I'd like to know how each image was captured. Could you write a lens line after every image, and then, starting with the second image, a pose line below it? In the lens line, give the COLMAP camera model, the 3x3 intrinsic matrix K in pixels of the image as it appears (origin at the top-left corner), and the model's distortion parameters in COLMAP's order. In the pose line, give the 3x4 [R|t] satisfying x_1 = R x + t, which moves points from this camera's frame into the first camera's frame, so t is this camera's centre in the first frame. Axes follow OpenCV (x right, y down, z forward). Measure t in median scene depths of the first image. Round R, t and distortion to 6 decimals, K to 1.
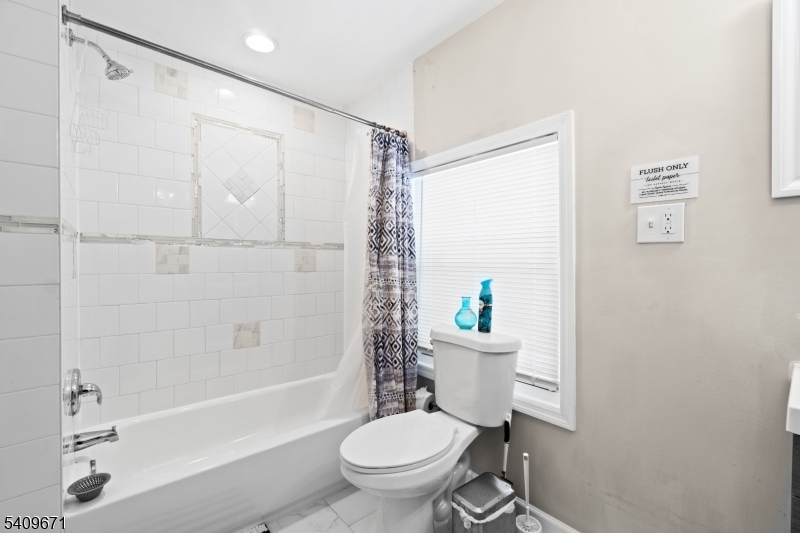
lens RADIAL K [[347.0, 0, 400.4], [0, 347.0, 265.0], [0, 0, 1]] dist [-0.001890, -0.000014]
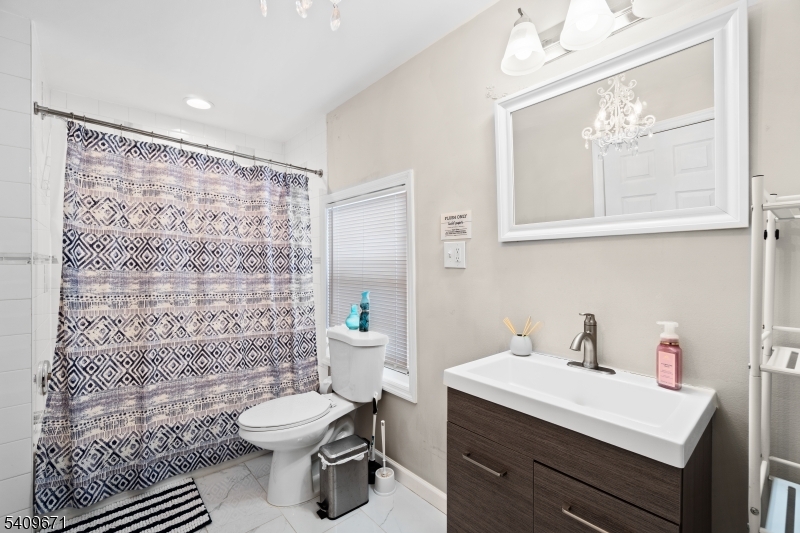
lens RADIAL K [[347.0, 0, 399.6], [0, 347.0, 266.2], [0, 0, 1]] dist [-0.001890, -0.000014]
pose [[0.999864, -0.003580, 0.016079, 0.401519], [0.003647, 0.999985, -0.004171, -0.054126], [-0.016063, 0.004229, 0.999862, -0.356449]]
